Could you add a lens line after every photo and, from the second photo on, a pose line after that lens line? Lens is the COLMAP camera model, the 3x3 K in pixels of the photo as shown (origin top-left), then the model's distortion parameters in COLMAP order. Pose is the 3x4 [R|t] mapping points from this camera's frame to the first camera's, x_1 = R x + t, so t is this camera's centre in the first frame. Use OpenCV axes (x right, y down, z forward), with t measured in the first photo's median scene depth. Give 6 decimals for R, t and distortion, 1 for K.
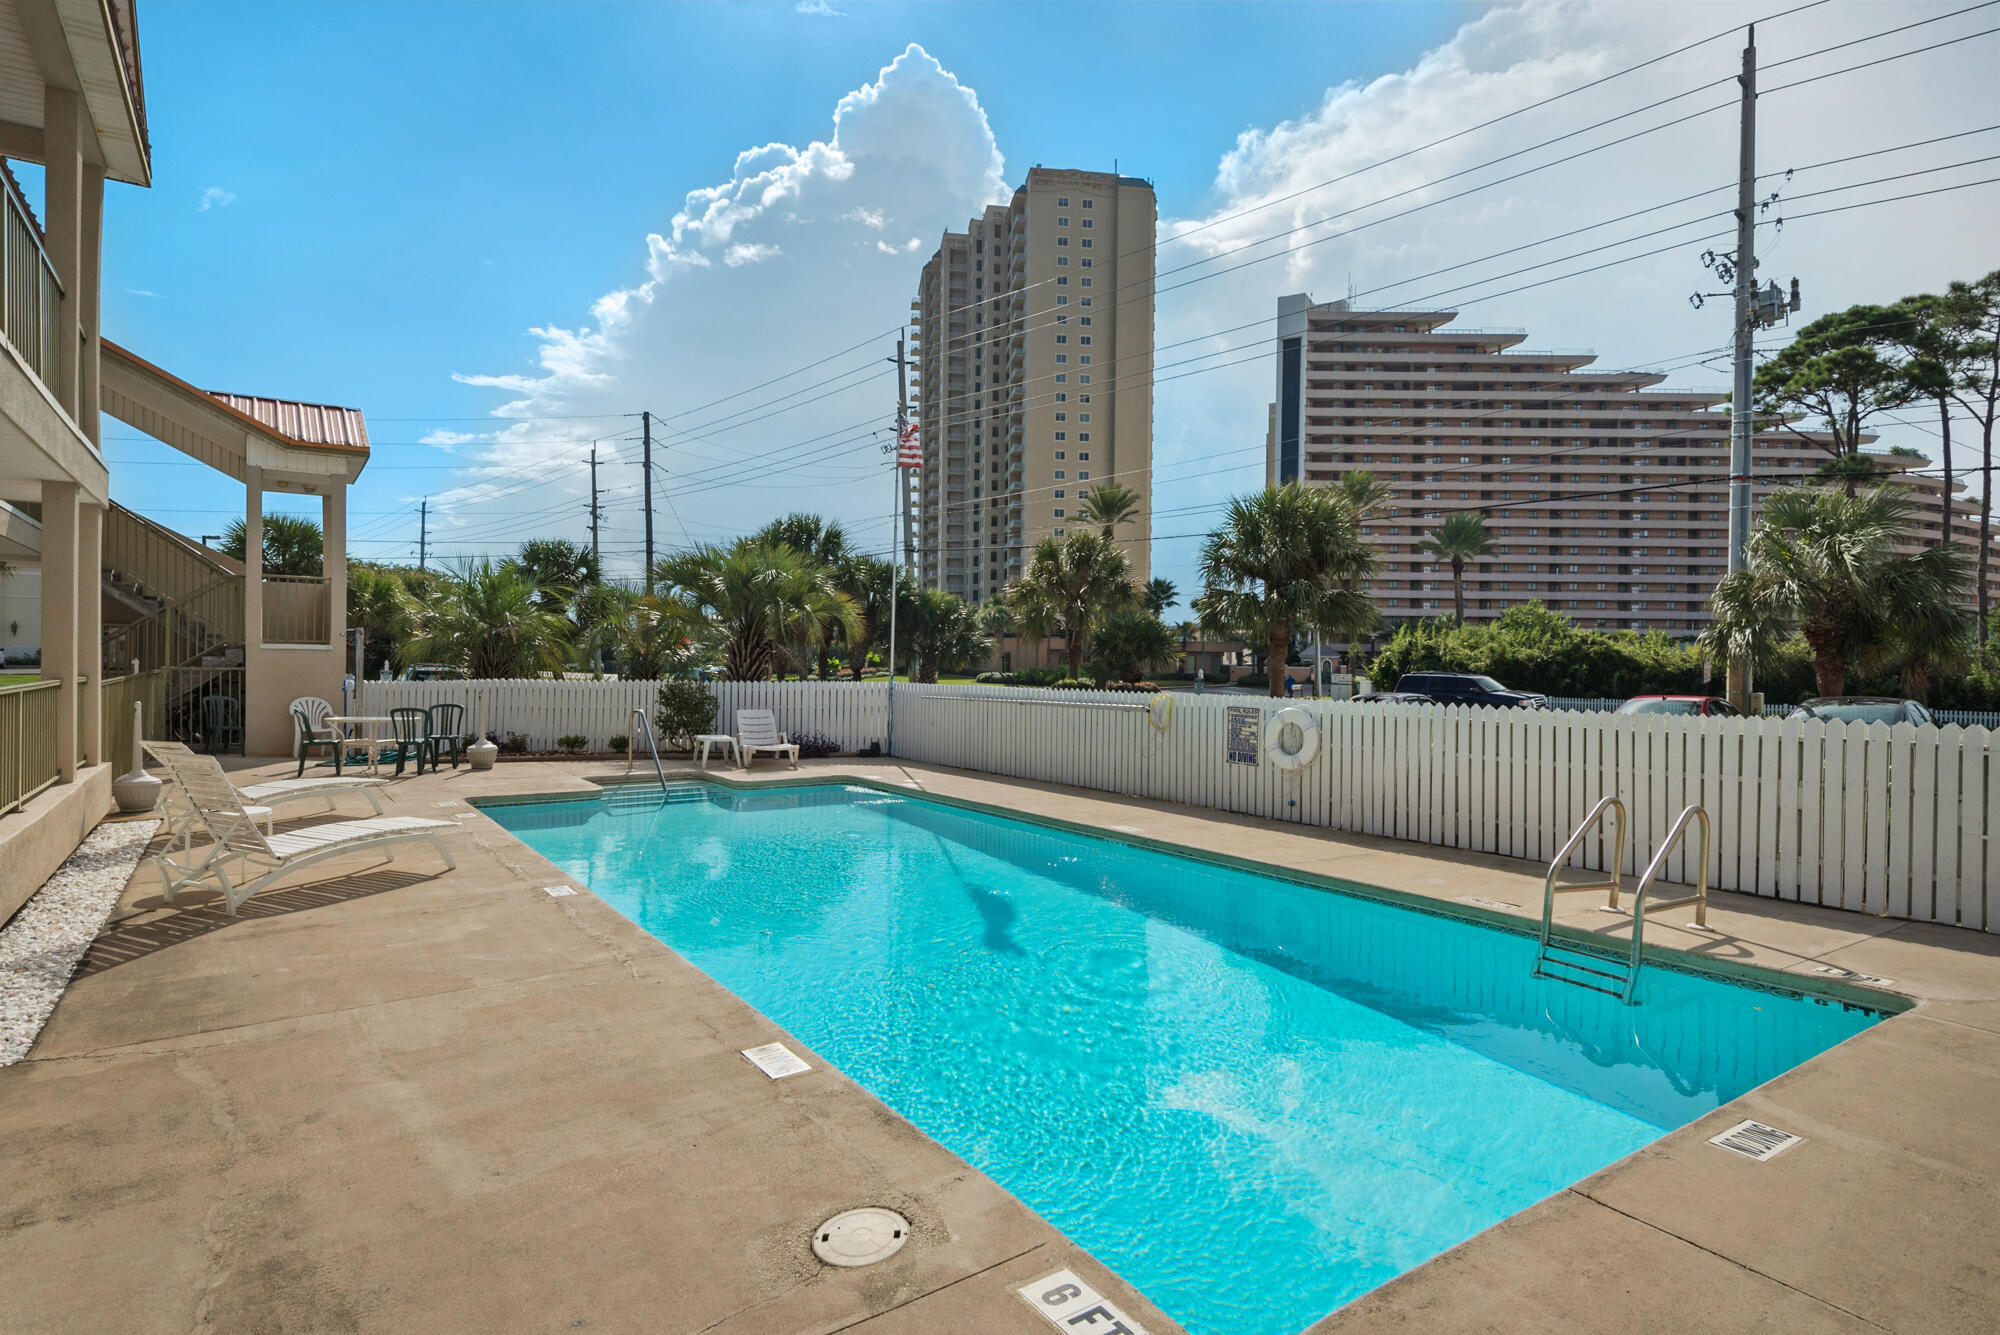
lens RADIAL K [[1076.6, 0, 998.8], [0, 1076.6, 669.7], [0, 0, 1]] dist [0.001424, -0.000175]
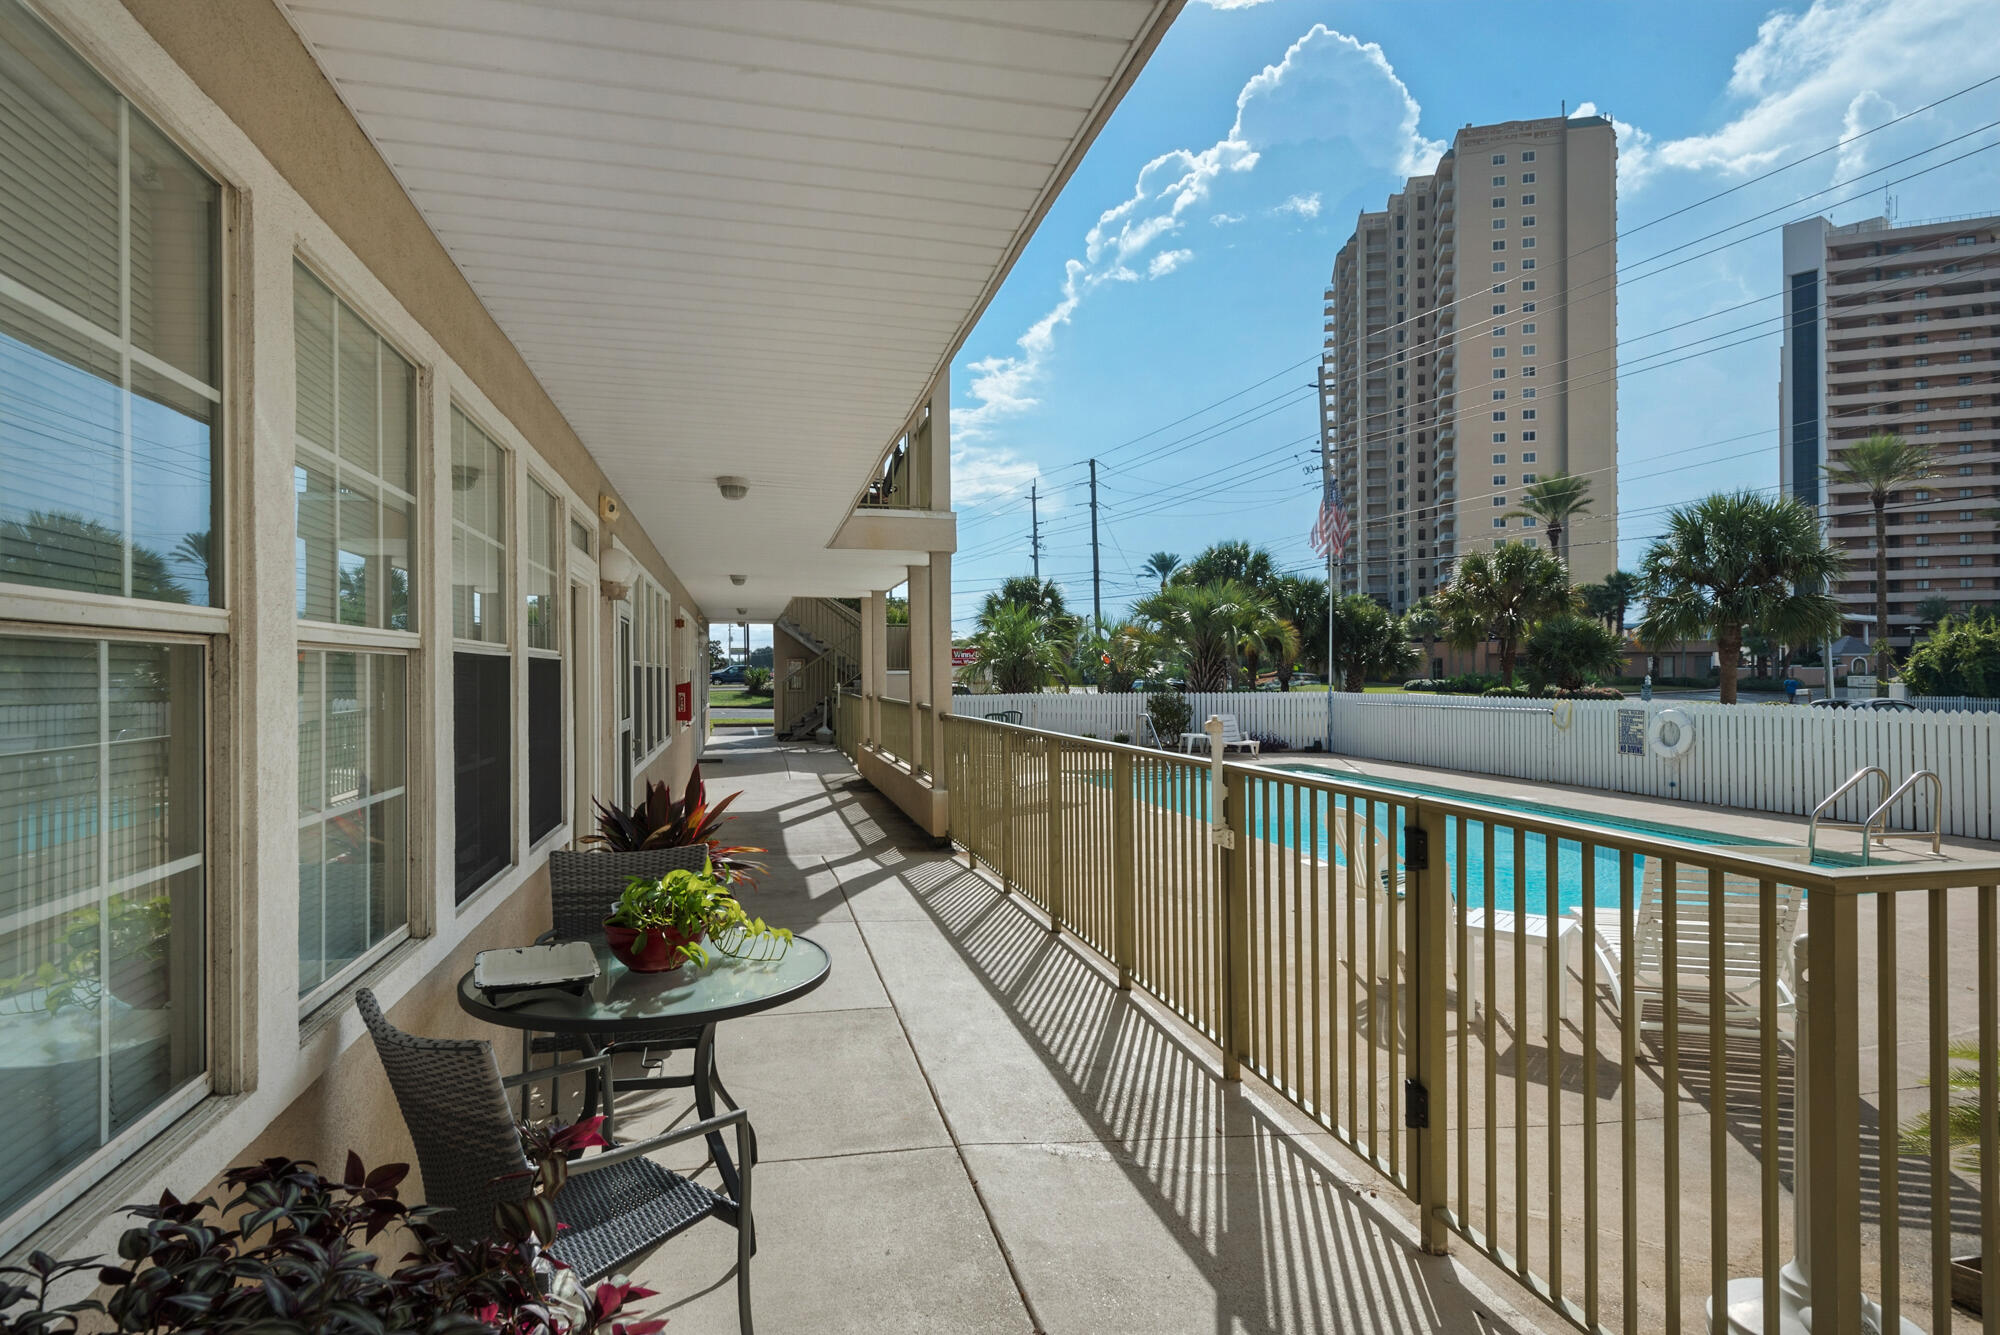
lens RADIAL K [[1101.4, 0, 967.5], [0, 1101.4, 681.8], [0, 0, 1]] dist [0.004726, -0.005720]
pose [[0.921948, -0.014353, -0.387048, 0.002085], [0.015309, 0.999883, -0.000611, -0.002037], [0.387012, -0.005362, 0.922059, -0.112930]]
